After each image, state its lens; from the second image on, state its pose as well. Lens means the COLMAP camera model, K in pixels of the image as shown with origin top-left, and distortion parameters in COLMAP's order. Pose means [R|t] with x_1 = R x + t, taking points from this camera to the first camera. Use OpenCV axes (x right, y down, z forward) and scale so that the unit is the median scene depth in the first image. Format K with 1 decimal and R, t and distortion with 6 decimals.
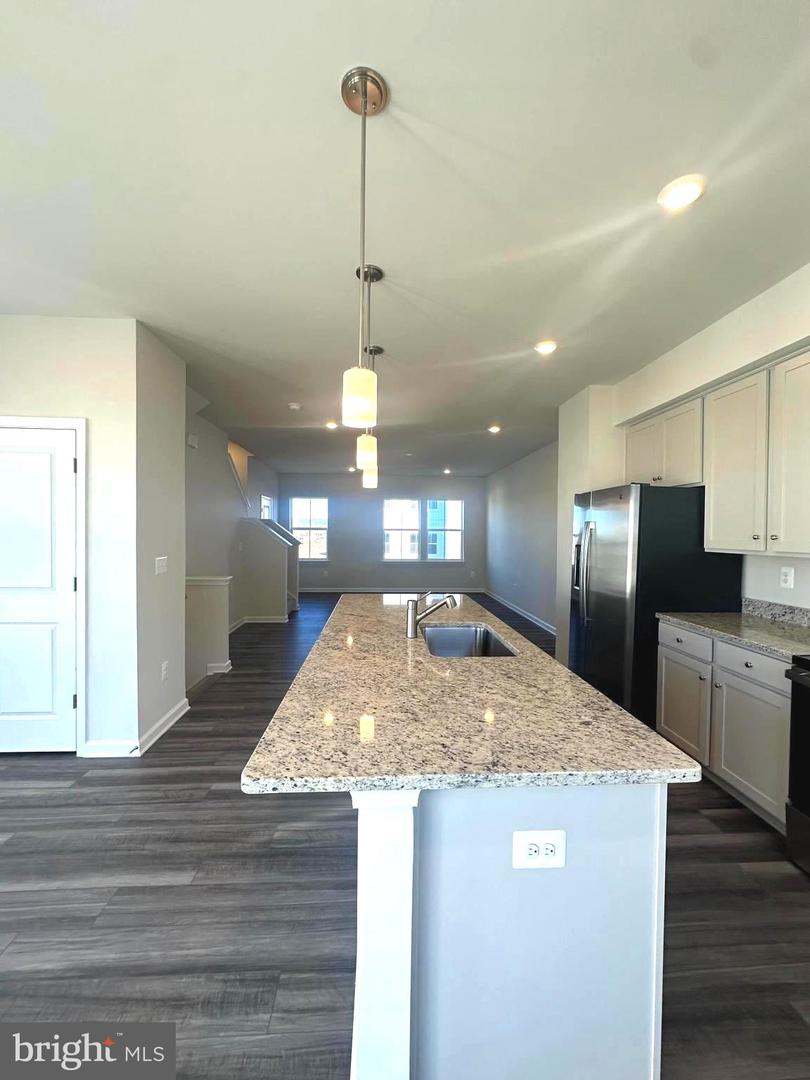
lens RADIAL K [[430.3, 0, 402.5], [0, 430.3, 534.8], [0, 0, 1]] dist [-0.006301, -0.000092]
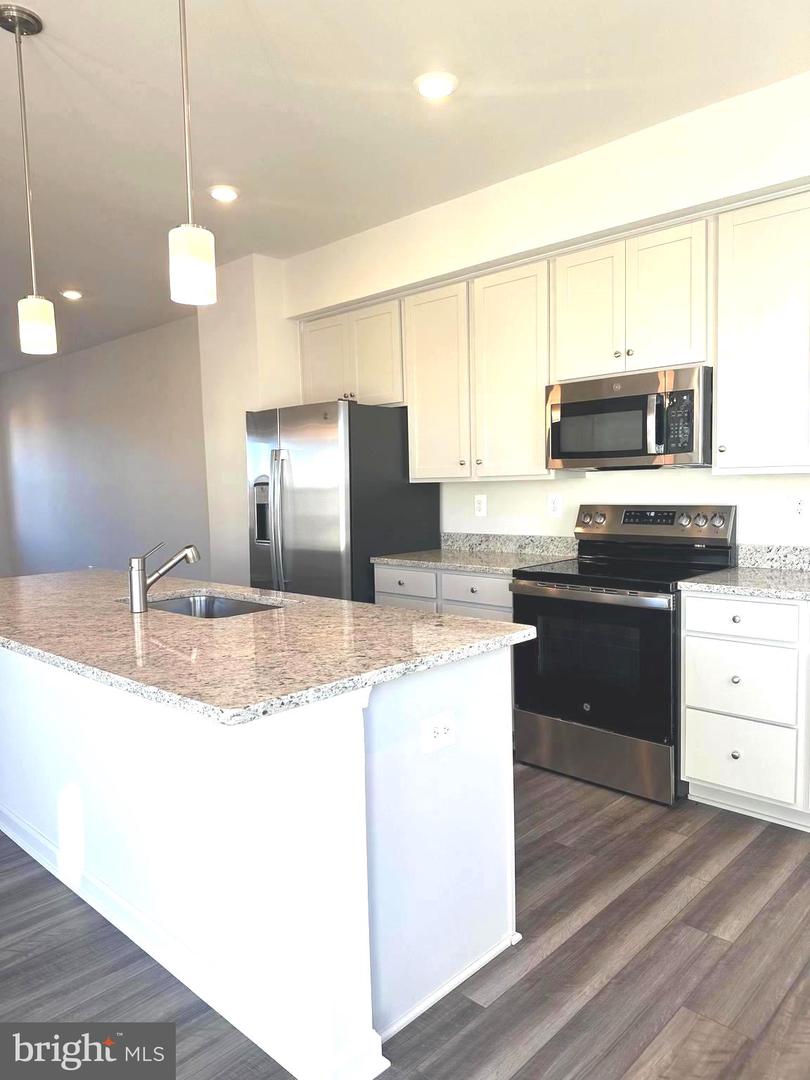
lens RADIAL K [[755.3, 0, 405.0], [0, 755.3, 540.0], [0, 0, 1]] dist [0.117963, -0.197436]
pose [[0.726583, -0.080508, 0.682346, -0.431329], [0.037946, 0.996298, 0.077144, 0.042813], [-0.686030, -0.030159, 0.726948, -0.137248]]
